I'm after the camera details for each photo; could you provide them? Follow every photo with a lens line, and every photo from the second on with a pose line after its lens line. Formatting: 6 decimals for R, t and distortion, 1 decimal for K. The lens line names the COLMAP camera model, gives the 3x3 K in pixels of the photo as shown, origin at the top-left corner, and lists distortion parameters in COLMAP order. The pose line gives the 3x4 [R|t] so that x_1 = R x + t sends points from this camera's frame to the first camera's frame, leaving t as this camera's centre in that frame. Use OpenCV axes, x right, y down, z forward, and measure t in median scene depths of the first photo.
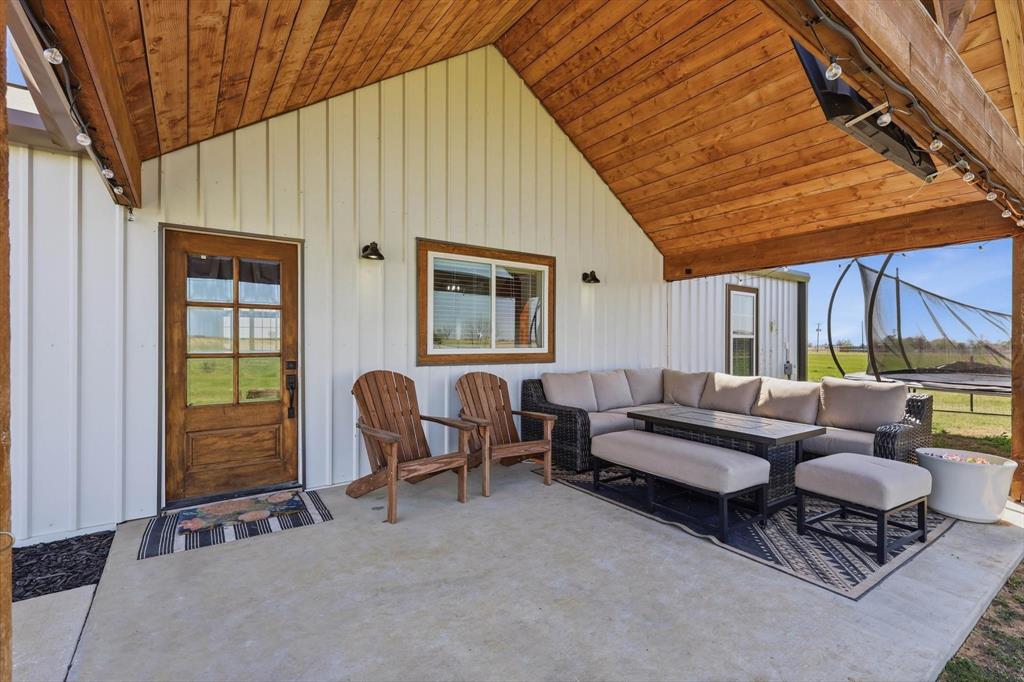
lens RADIAL K [[466.4, 0, 512.0], [0, 466.4, 341.0], [0, 0, 1]] dist [0.017002, 0.000088]
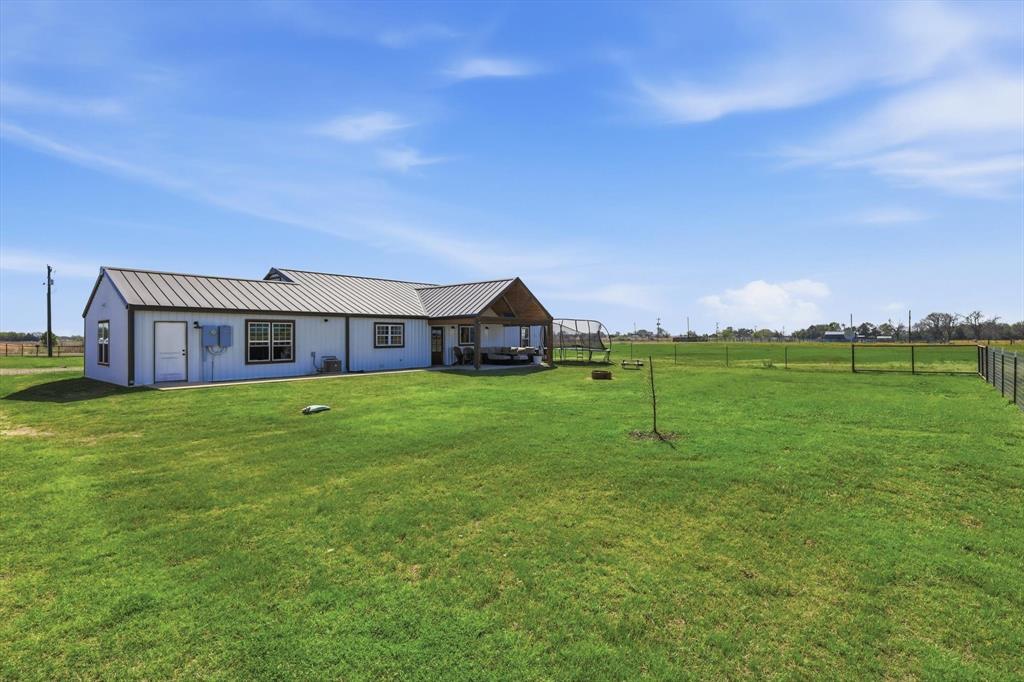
lens RADIAL K [[466.4, 0, 512.0], [0, 466.4, 341.0], [0, 0, 1]] dist [0.017002, 0.000088]
pose [[0.971972, -0.007246, 0.234983, -0.856189], [0.005034, 0.999937, 0.010013, -0.058632], [-0.235041, -0.008549, 0.971948, -4.488339]]
